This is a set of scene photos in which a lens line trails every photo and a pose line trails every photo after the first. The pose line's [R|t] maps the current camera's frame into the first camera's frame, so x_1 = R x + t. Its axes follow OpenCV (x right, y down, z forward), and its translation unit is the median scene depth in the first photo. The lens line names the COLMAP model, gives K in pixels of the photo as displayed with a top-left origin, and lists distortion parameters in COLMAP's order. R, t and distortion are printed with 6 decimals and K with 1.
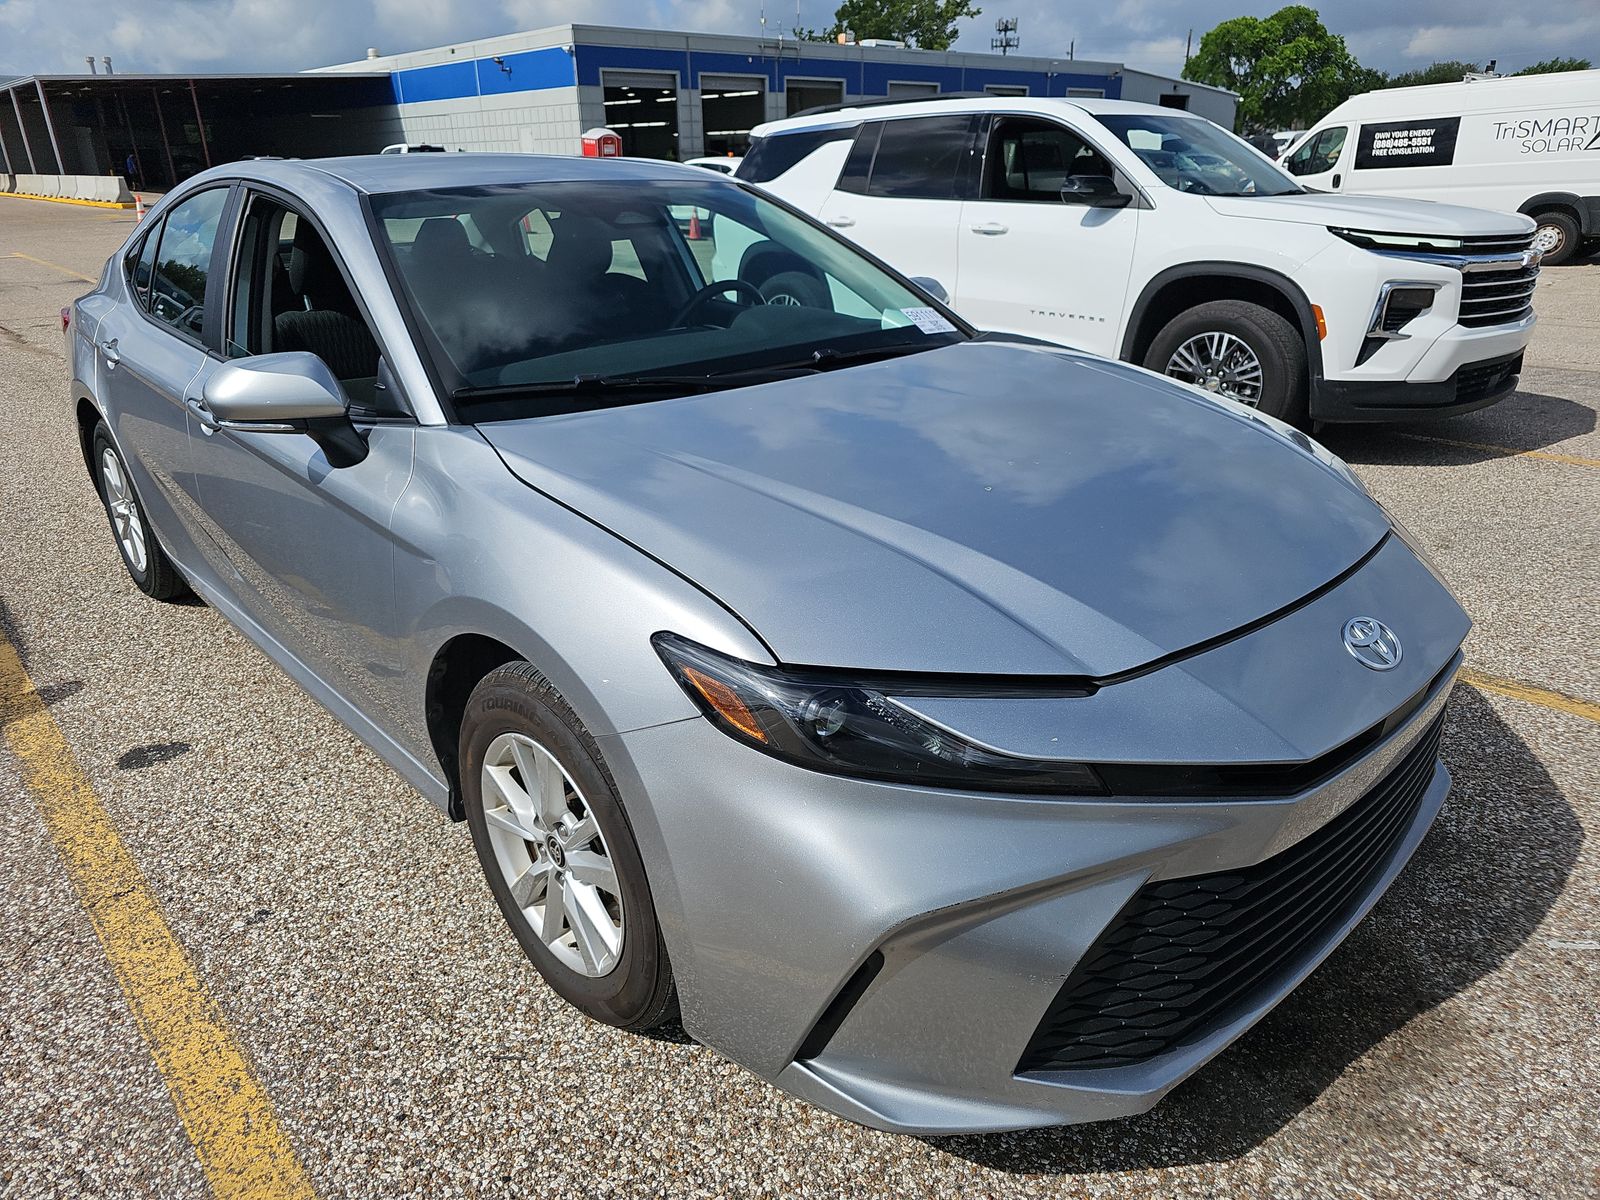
lens RADIAL K [[1058.3, 0, 783.7], [0, 1058.3, 604.0], [0, 0, 1]] dist [0.032982, -0.027533]
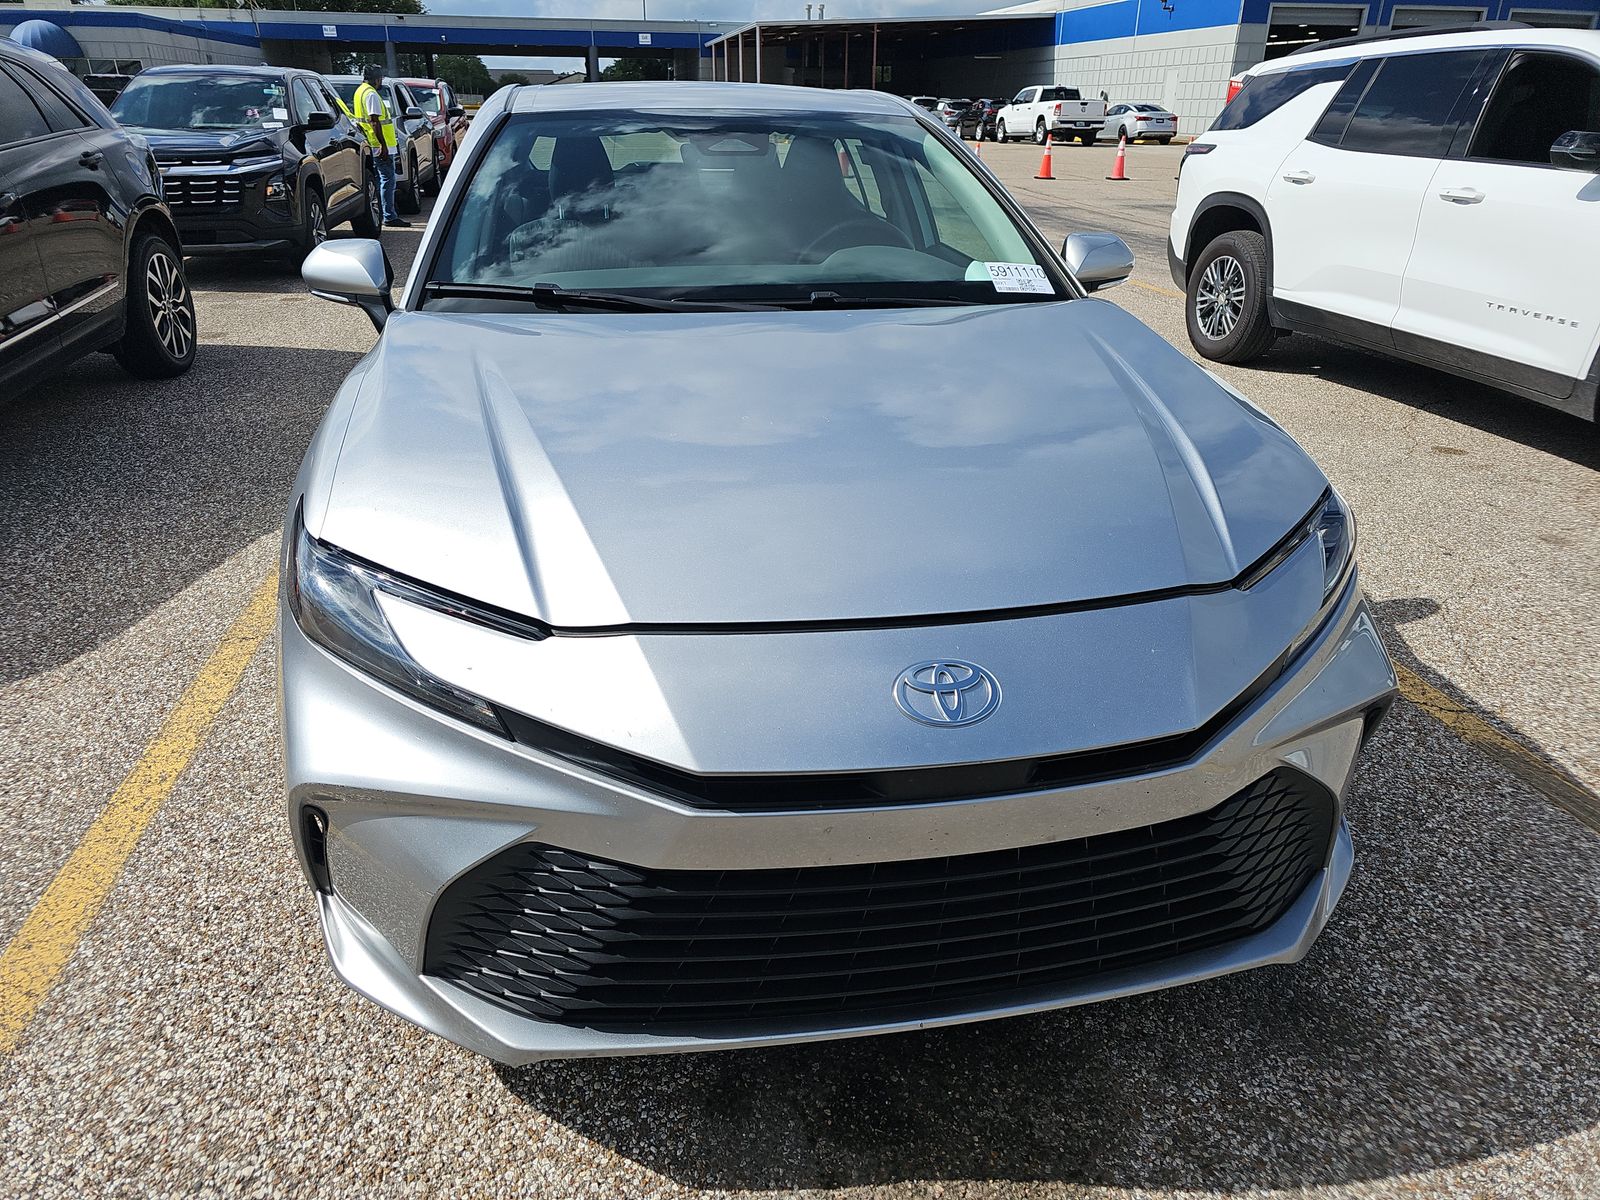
lens RADIAL K [[1058.3, 0, 783.7], [0, 1058.3, 604.0], [0, 0, 1]] dist [0.032982, -0.027533]
pose [[0.845377, 0.246848, -0.473713, 0.628087], [-0.225978, 0.968823, 0.101571, -0.065177], [0.484016, 0.021183, 0.874802, 0.170536]]
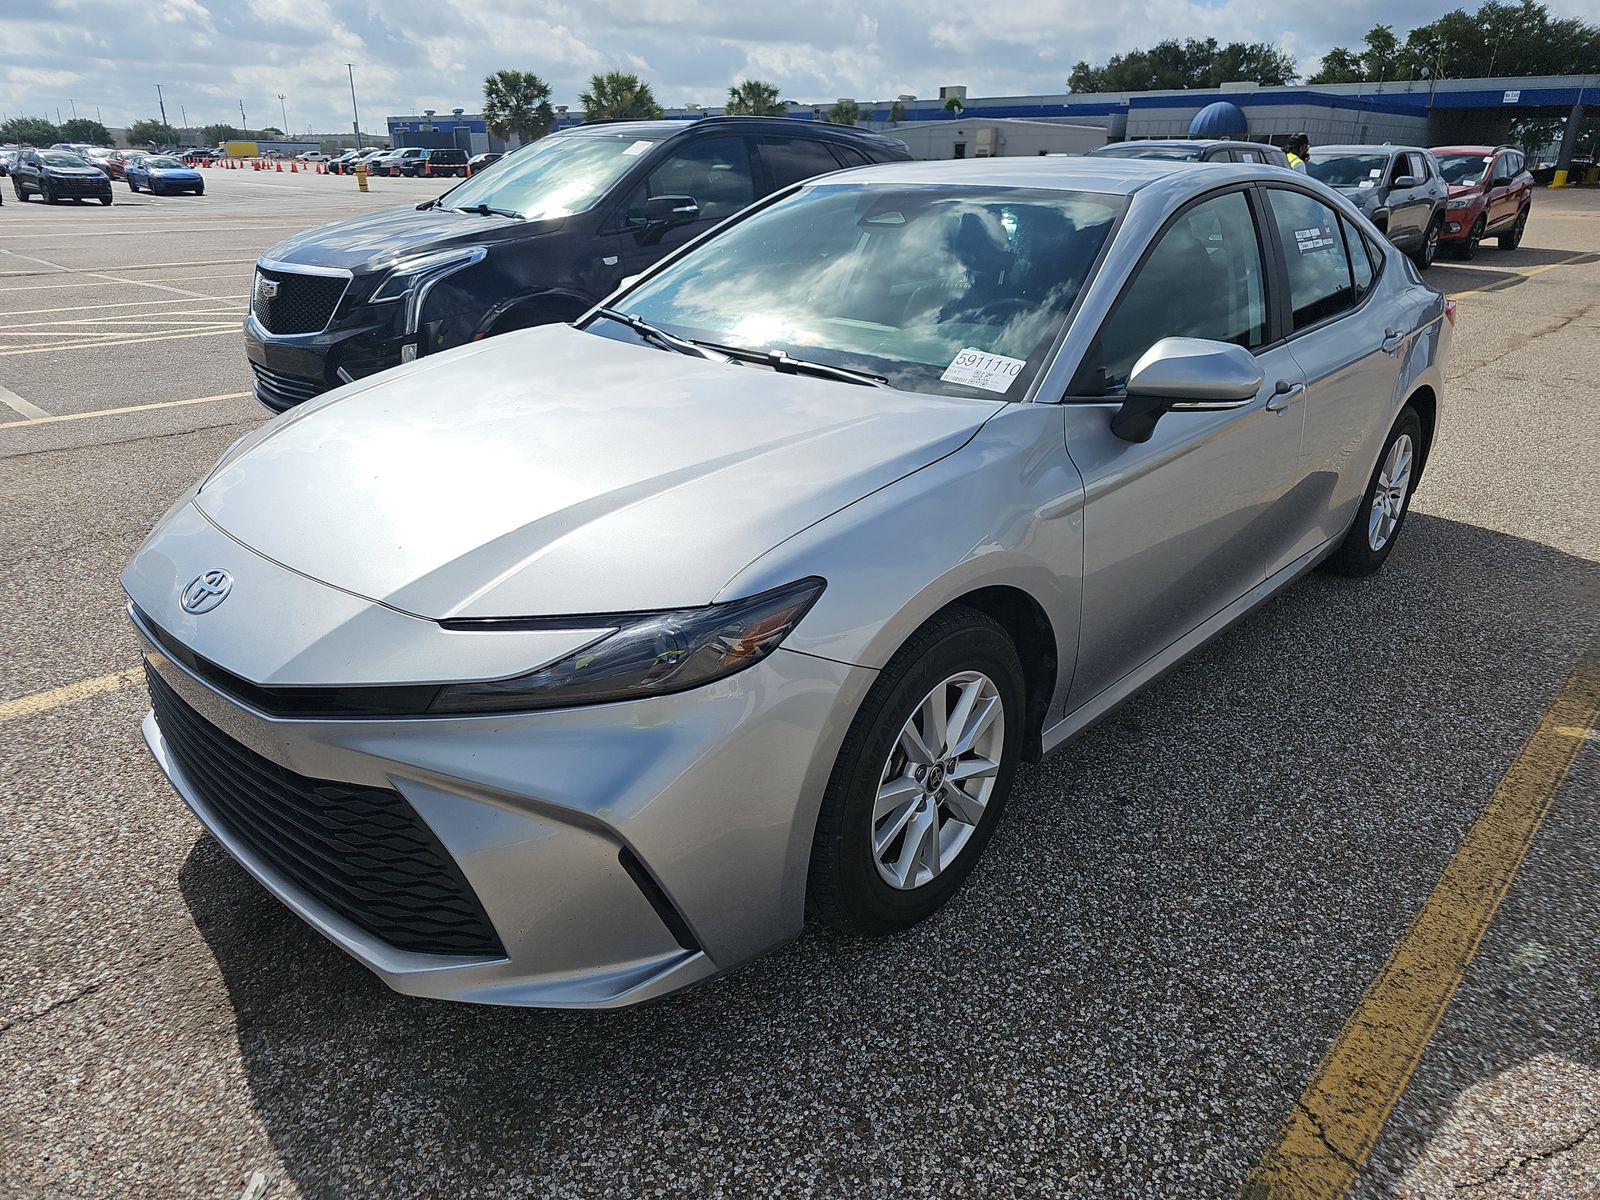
lens RADIAL K [[1058.3, 0, 783.7], [0, 1058.3, 604.0], [0, 0, 1]] dist [0.032982, -0.027533]
pose [[0.072195, 0.392803, -0.916784, 1.265054], [-0.389038, 0.857466, 0.336752, -0.437342], [0.918388, 0.332353, 0.214720, 1.023428]]
